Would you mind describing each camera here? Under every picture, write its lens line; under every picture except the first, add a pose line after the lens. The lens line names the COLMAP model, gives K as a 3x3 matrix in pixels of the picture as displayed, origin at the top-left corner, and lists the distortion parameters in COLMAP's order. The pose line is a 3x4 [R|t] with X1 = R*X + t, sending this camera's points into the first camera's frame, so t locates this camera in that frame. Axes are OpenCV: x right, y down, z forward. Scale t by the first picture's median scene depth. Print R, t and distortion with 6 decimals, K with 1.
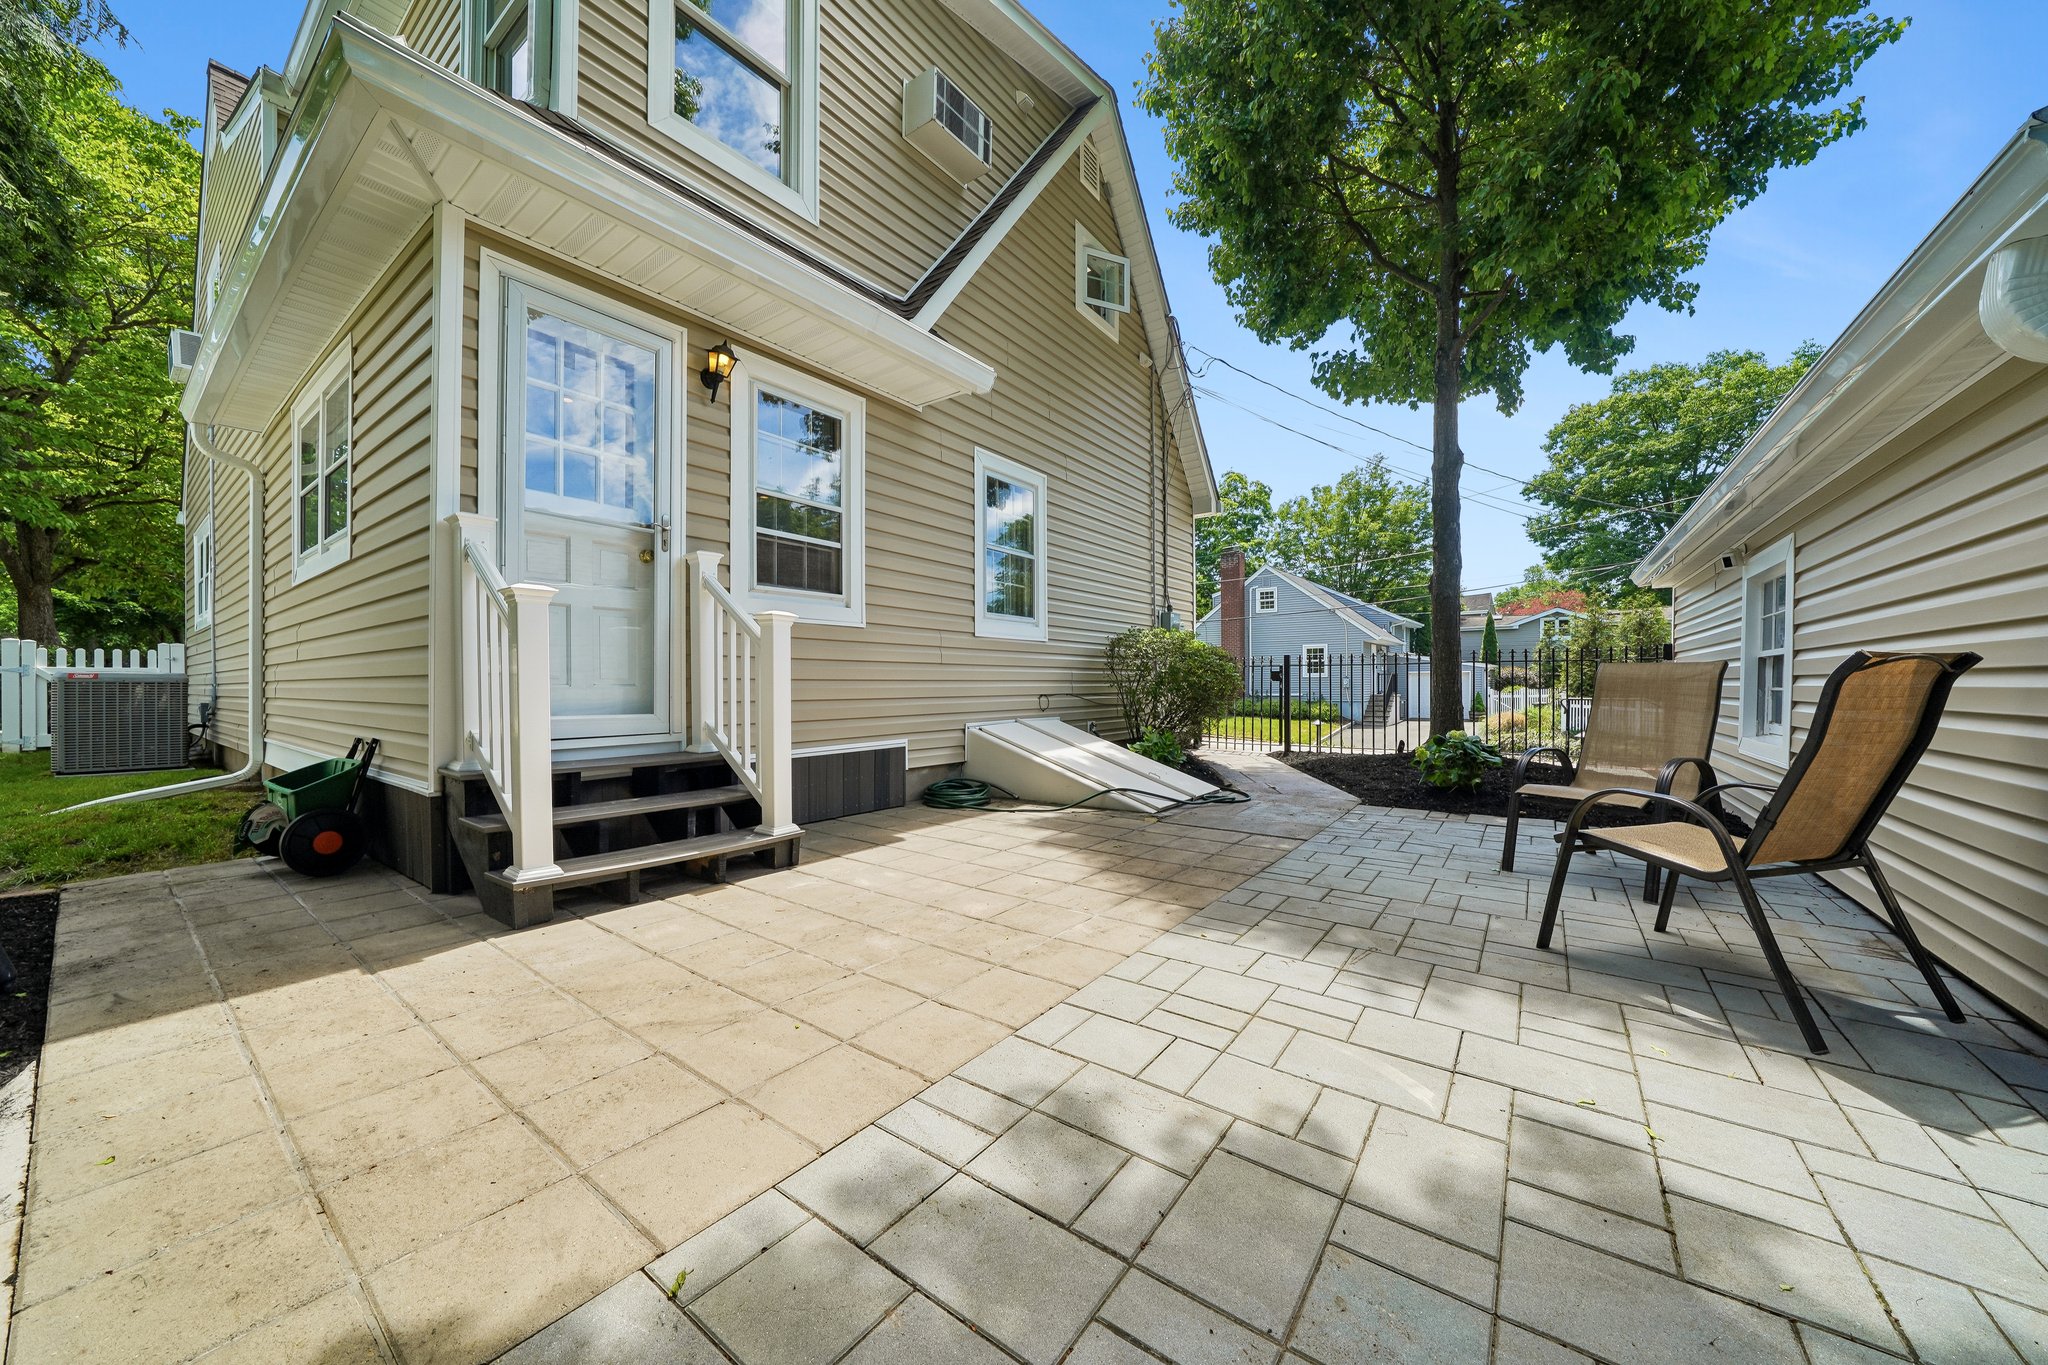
lens RADIAL K [[705.8, 0, 1024.0], [0, 705.8, 682.5], [0, 0, 1]] dist [-0.007578, 0.000042]
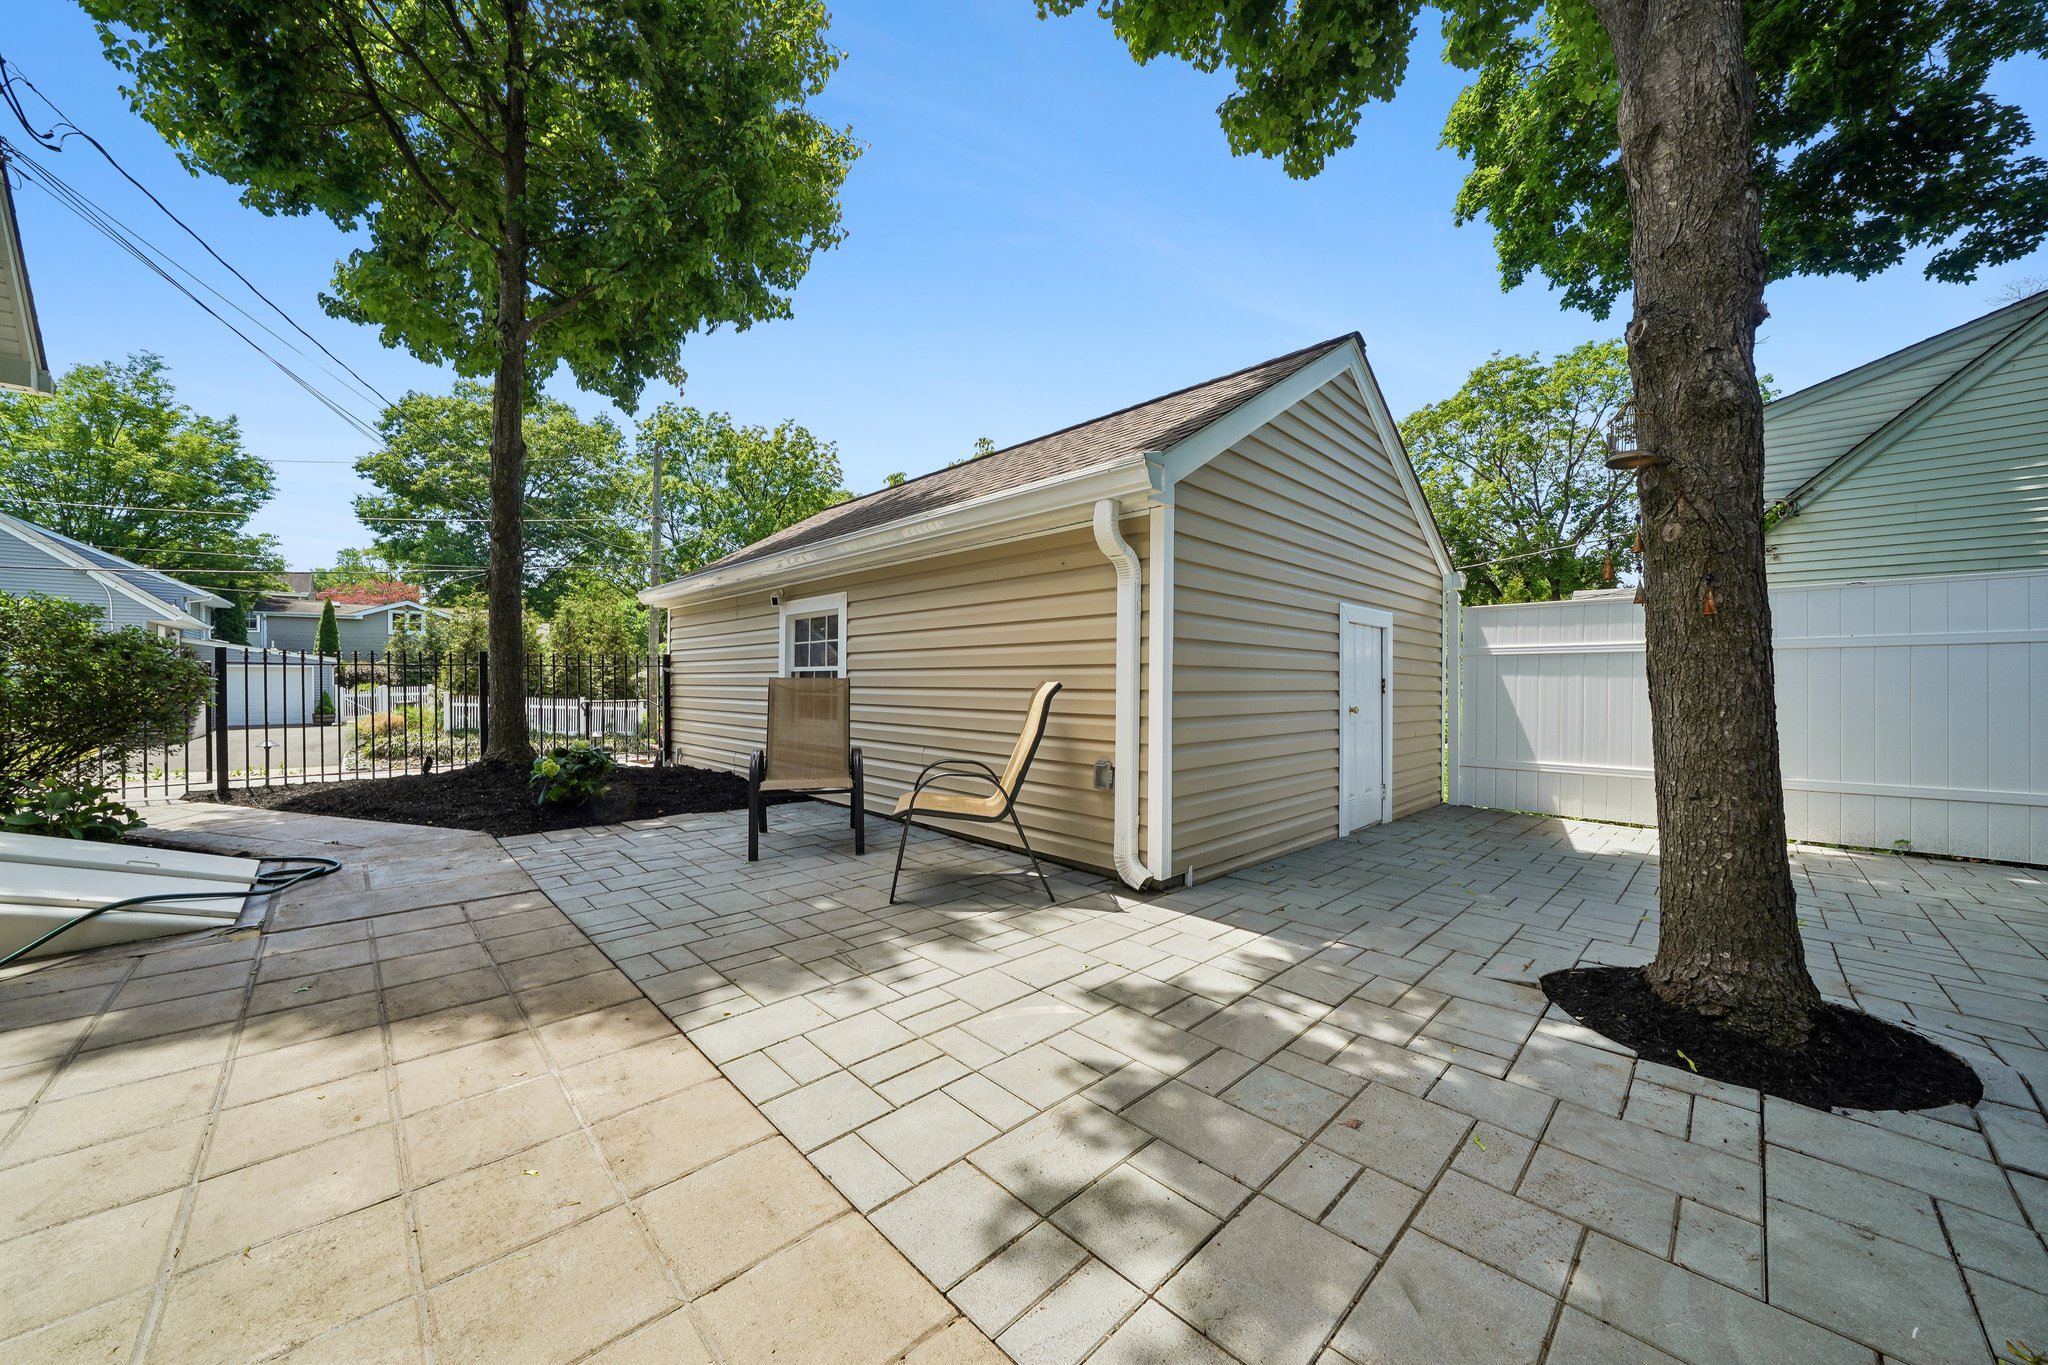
lens RADIAL K [[705.8, 0, 1024.0], [0, 705.8, 682.5], [0, 0, 1]] dist [-0.007578, 0.000042]
pose [[0.212481, -0.000015, 0.977165, -0.397127], [-0.002280, 0.999997, 0.000511, -0.025497], [-0.977163, -0.002336, 0.212480, 0.403227]]
